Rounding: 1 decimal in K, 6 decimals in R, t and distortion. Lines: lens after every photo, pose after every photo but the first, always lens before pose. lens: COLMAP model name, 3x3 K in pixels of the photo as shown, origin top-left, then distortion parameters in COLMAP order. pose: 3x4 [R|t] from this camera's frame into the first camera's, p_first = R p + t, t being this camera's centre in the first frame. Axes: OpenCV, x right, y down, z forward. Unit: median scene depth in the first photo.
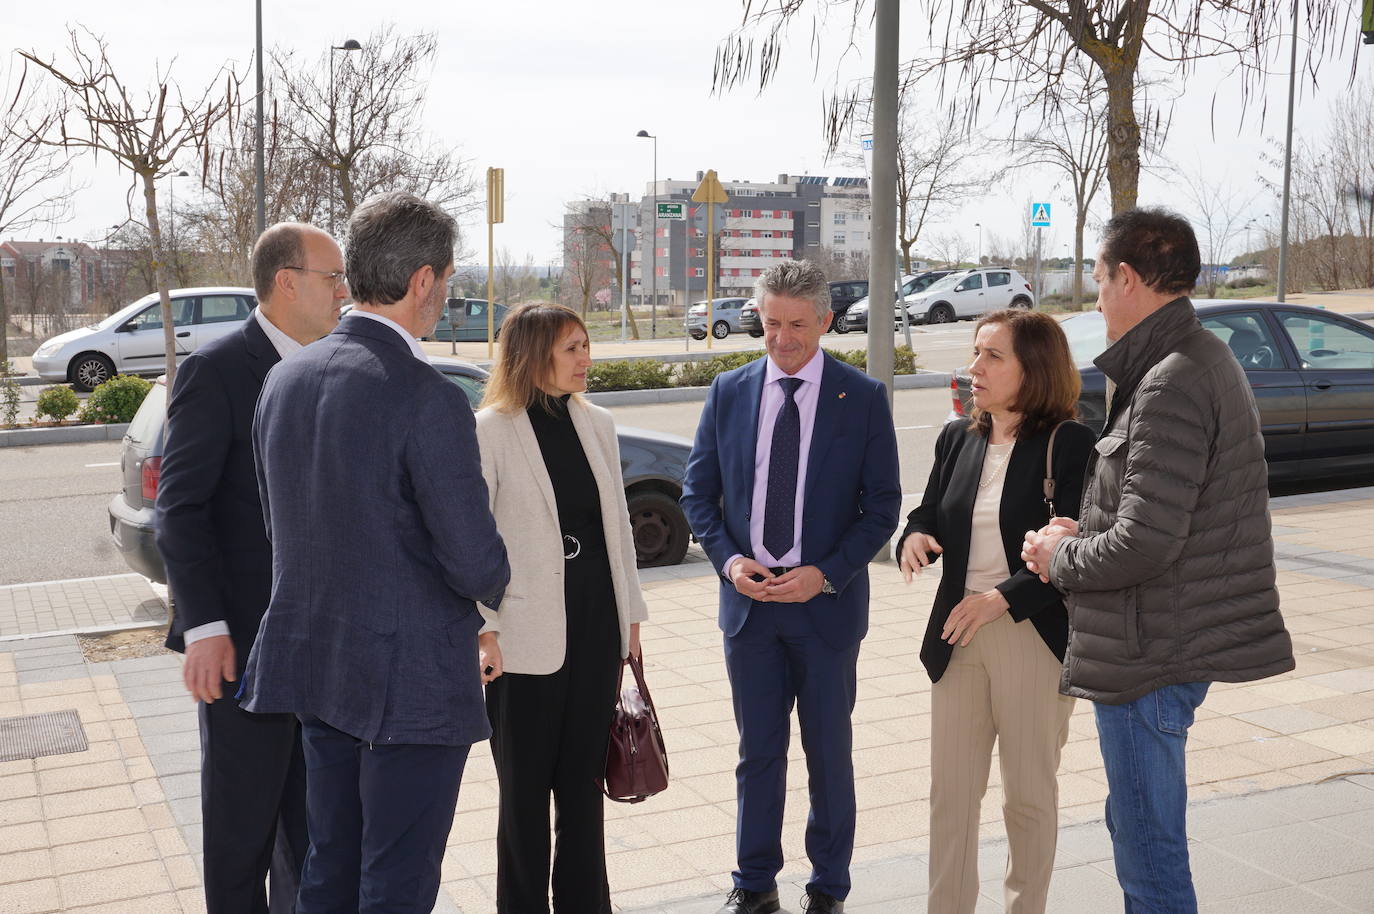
lens RADIAL K [[2022.7, 0, 686.3], [0, 2022.7, 469.9], [0, 0, 1]] dist [0.027492, 0.044777]
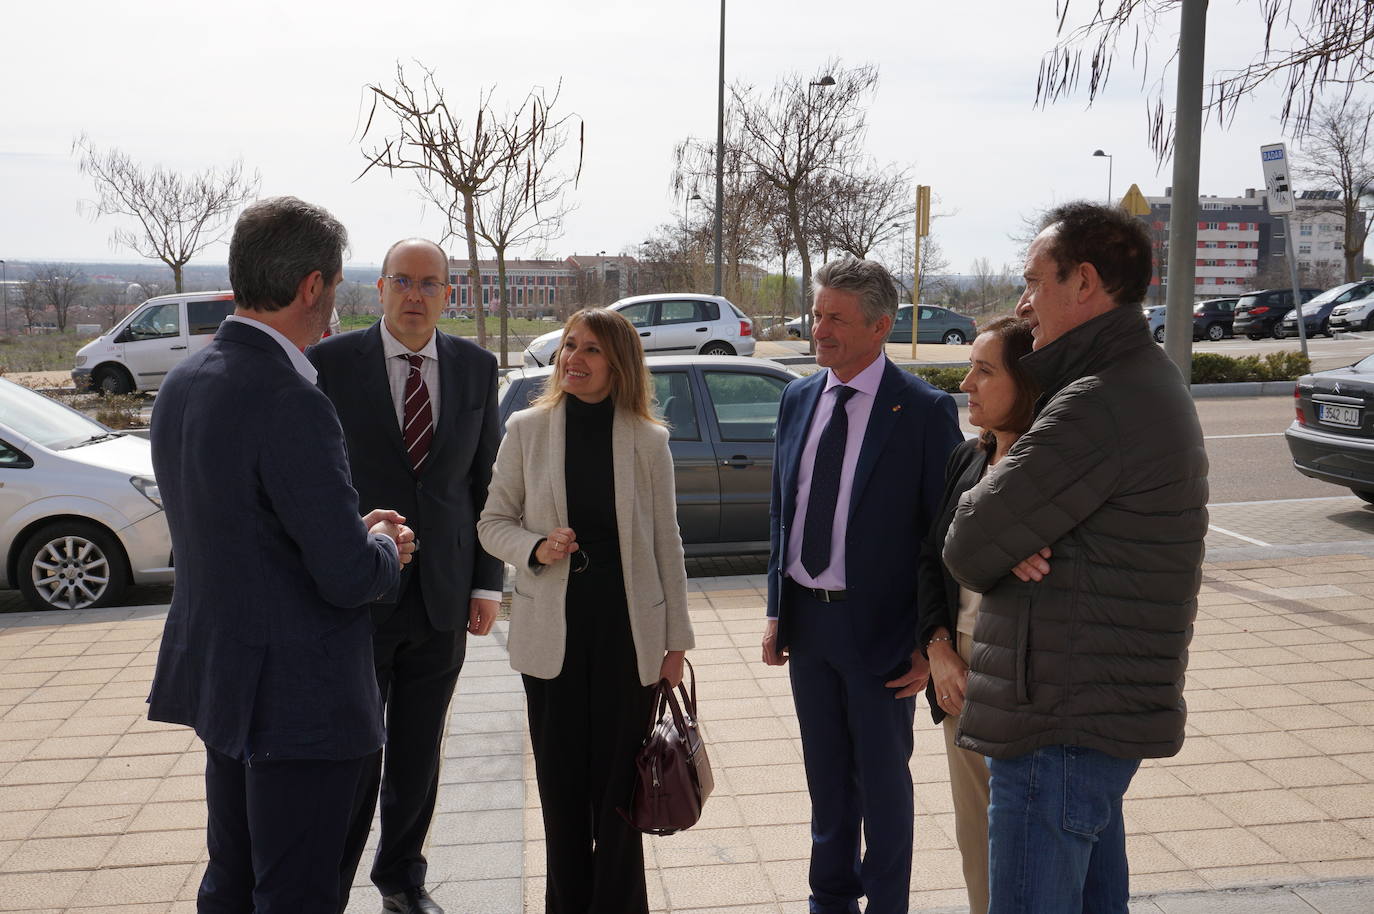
lens RADIAL K [[1680.2, 0, 692.0], [0, 1680.2, 494.9], [0, 0, 1]] dist [0.020855, -0.014479]
pose [[0.946591, 0.041423, -0.319764, 0.086327], [-0.032173, 0.998898, 0.034159, -0.007983], [0.320826, -0.022047, 0.946881, 0.086886]]
